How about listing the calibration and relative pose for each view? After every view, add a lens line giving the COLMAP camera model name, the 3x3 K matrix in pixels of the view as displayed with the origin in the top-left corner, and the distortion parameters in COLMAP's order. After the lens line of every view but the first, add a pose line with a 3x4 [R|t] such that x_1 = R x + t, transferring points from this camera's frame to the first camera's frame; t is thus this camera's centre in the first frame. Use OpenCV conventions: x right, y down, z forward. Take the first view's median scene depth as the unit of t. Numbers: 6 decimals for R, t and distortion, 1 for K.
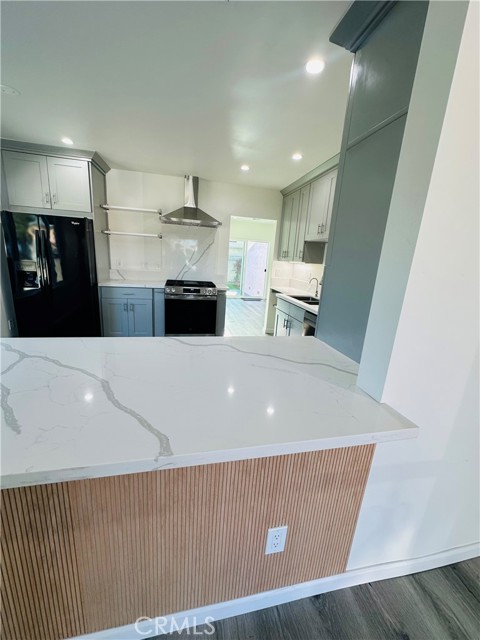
lens RADIAL K [[255.8, 0, 240.1], [0, 255.8, 322.4], [0, 0, 1]] dist [-0.011231, 0.001683]
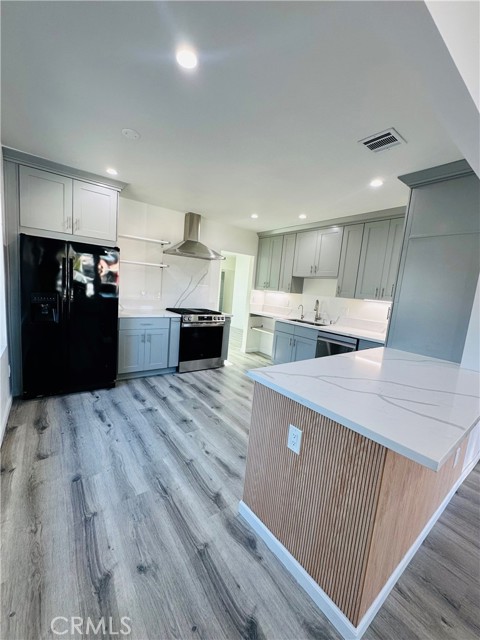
lens RADIAL K [[255.8, 0, 240.1], [0, 255.8, 321.6], [0, 0, 1]] dist [-0.011231, 0.001683]
pose [[0.909447, -0.044526, 0.413429, -0.494141], [0.078920, 0.994662, -0.066482, -0.028171], [-0.408262, 0.093090, 0.908106, -0.026716]]
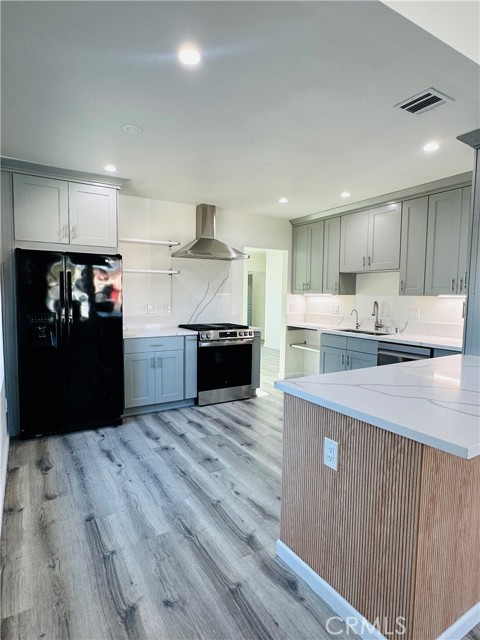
lens RADIAL K [[359.3, 0, 238.7], [0, 359.3, 323.8], [0, 0, 1]] dist [-0.012179, 0.000493]
pose [[0.946764, -0.079875, 0.311861, -0.514300], [0.127146, 0.982751, -0.134289, 0.003048], [-0.295756, 0.166792, 0.940590, -0.116260]]
